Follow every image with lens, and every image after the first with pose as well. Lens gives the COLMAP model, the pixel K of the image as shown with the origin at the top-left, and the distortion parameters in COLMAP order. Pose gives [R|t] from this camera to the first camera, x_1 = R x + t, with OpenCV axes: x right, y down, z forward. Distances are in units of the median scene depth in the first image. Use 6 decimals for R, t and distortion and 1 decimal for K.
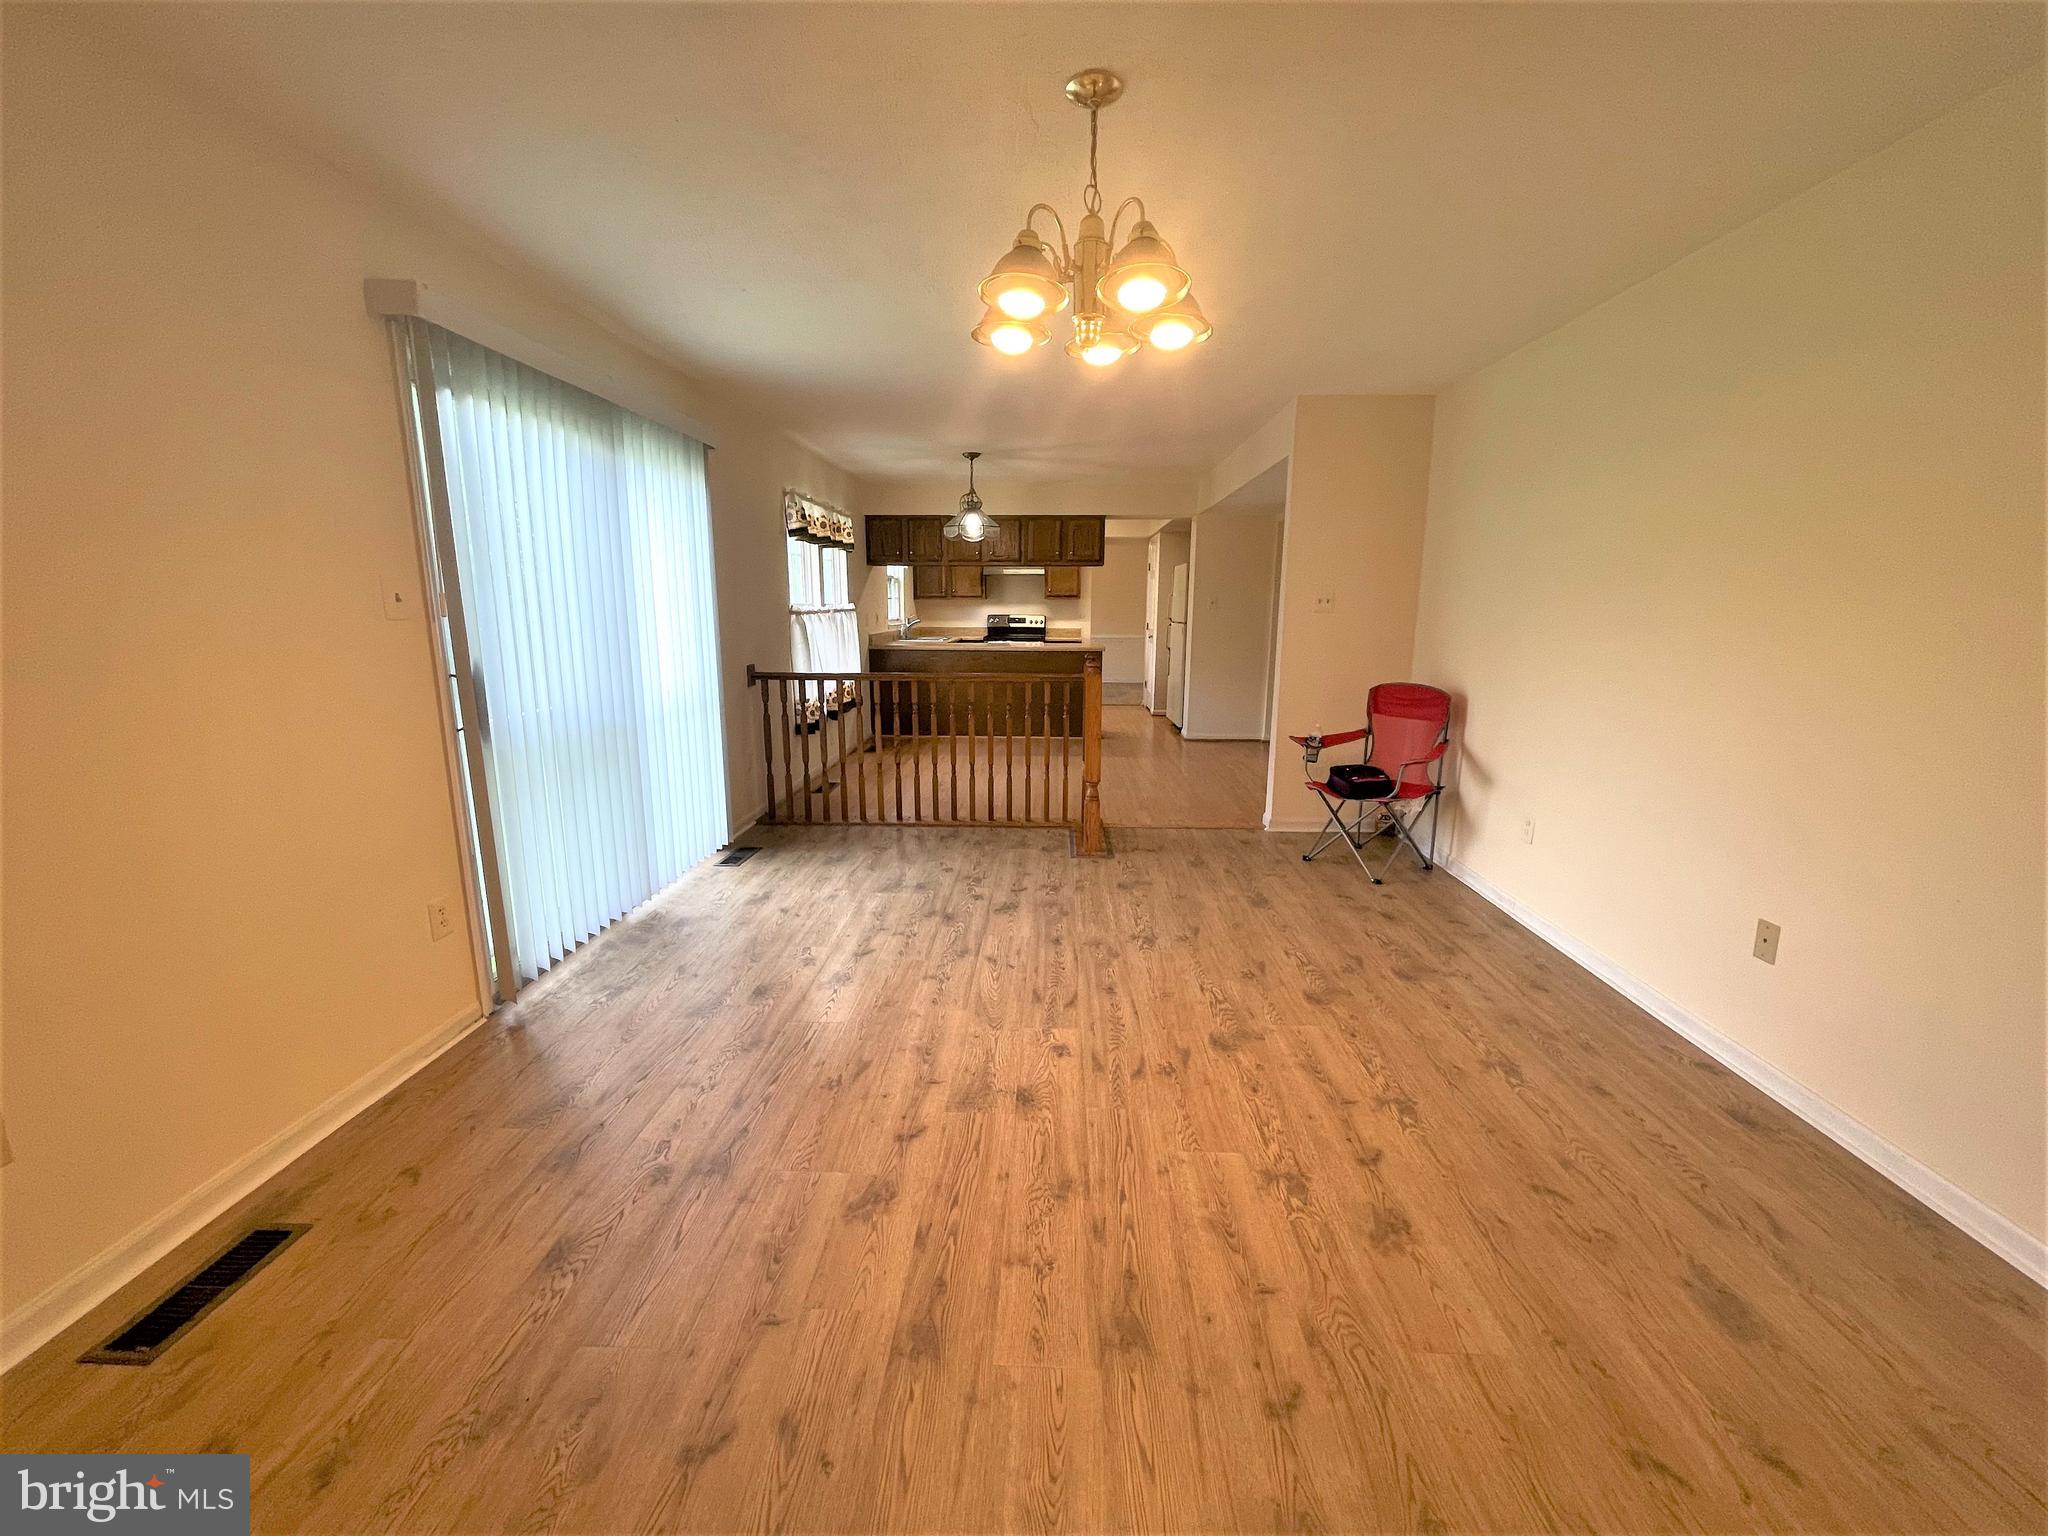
lens RADIAL K [[828.0, 0, 1020.9], [0, 828.0, 763.3], [0, 0, 1]] dist [-0.001968, 0.000089]
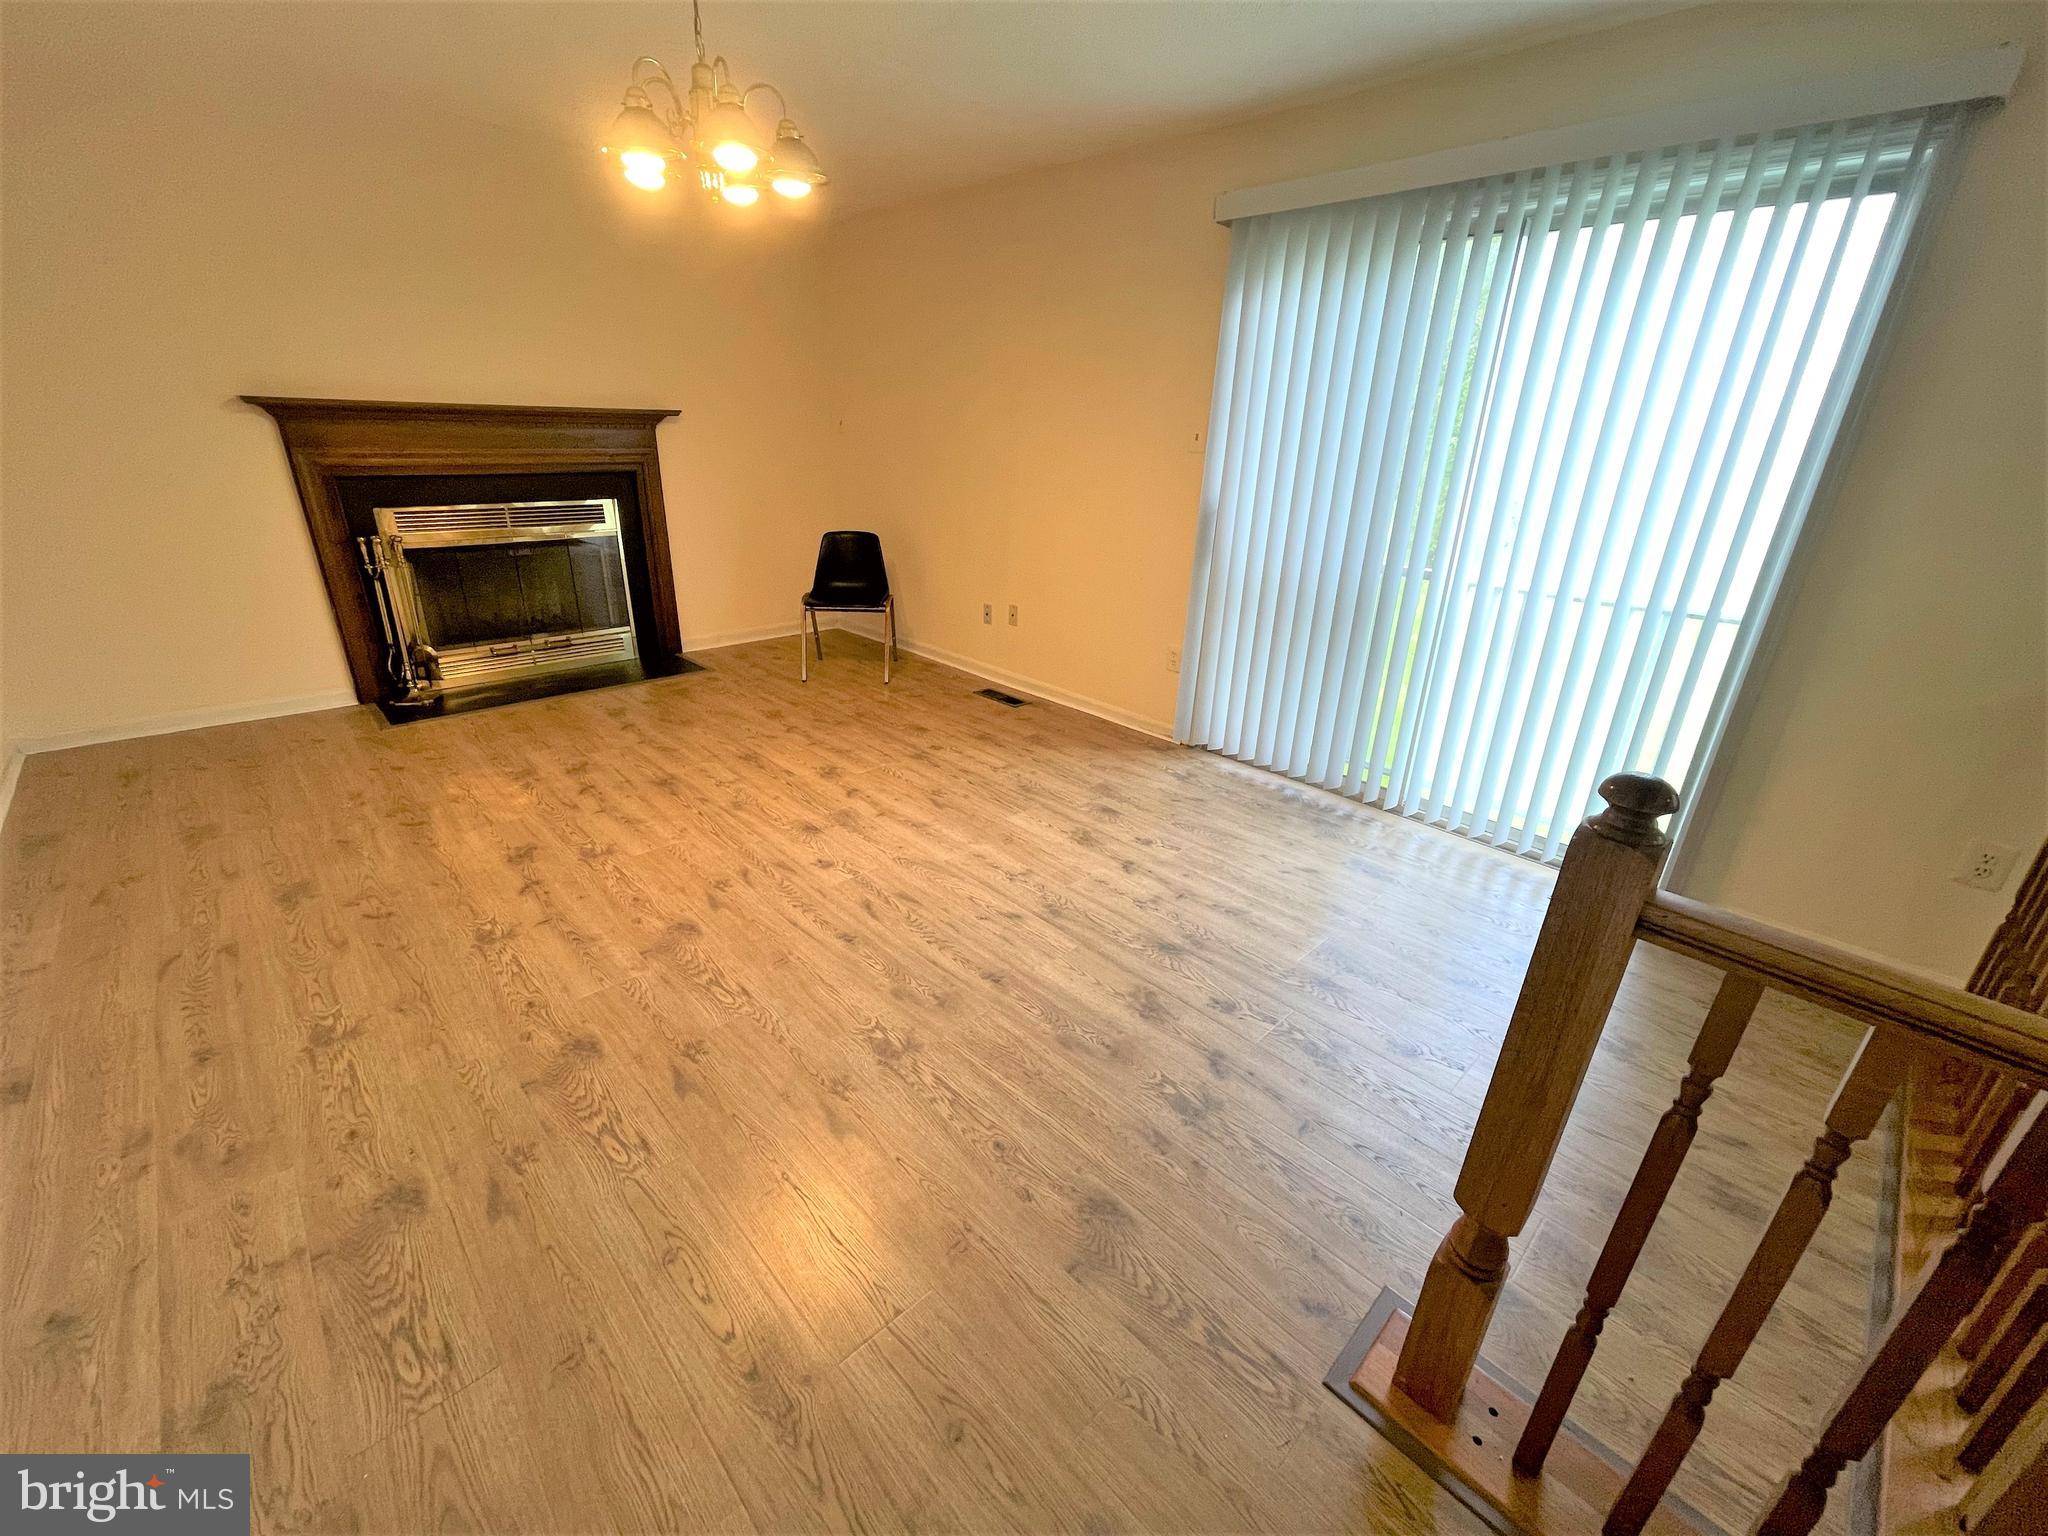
lens RADIAL K [[828.0, 0, 1020.9], [0, 828.0, 763.3], [0, 0, 1]] dist [-0.001968, 0.000089]
pose [[-0.688564, 0.254193, -0.679166, 0.584187], [-0.171261, 0.853060, 0.492908, -0.354033], [0.704663, 0.455713, -0.543853, 1.737853]]
